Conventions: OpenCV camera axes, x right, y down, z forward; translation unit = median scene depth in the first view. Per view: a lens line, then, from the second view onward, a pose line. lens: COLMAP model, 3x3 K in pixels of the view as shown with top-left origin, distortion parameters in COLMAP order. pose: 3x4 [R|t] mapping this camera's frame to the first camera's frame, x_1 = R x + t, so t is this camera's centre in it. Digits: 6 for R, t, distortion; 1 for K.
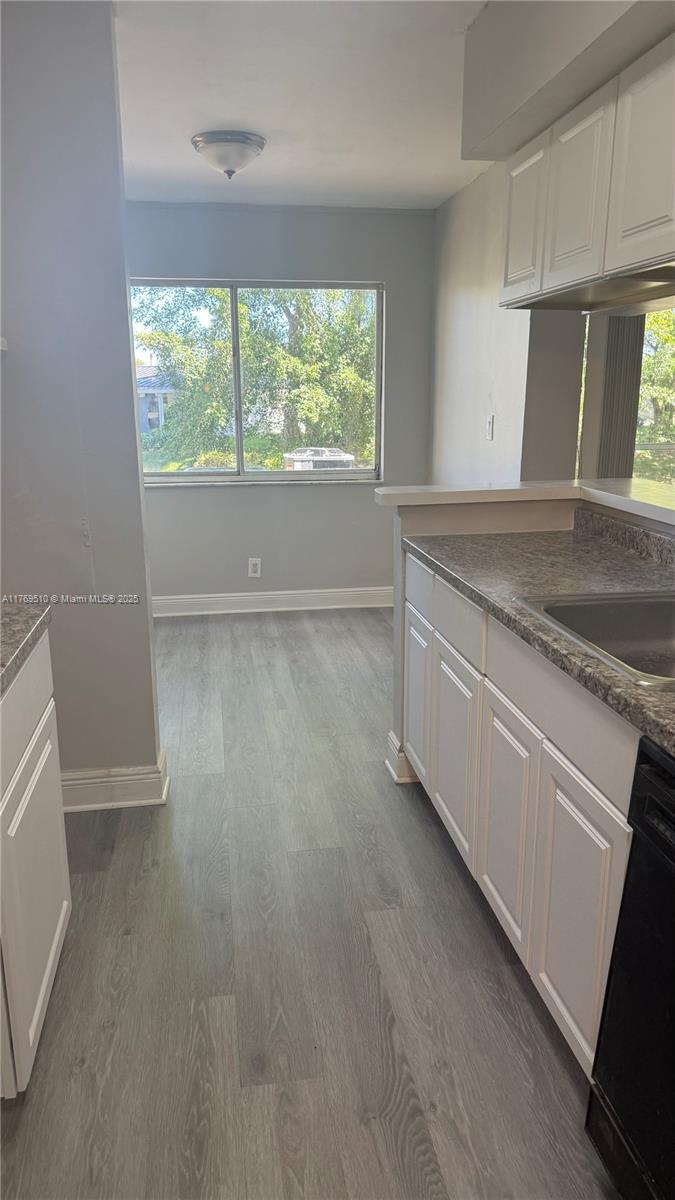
lens RADIAL K [[846.4, 0, 331.6], [0, 846.4, 600.8], [0, 0, 1]] dist [0.024736, -0.023237]
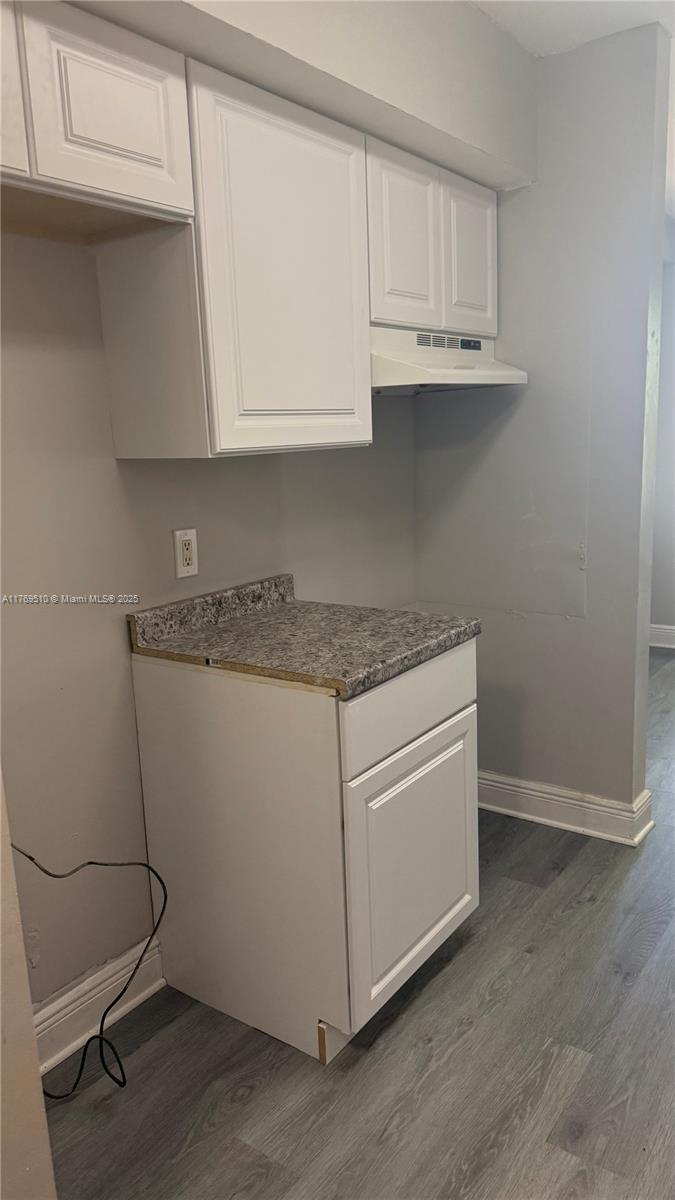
lens RADIAL K [[846.4, 0, 338.6], [0, 846.4, 600.3], [0, 0, 1]] dist [0.024736, -0.023237]
pose [[0.722753, 0.113736, -0.681684, 0.275406], [-0.132281, 0.990895, 0.025076, -0.021267], [0.678329, 0.072050, 0.731217, 0.088045]]
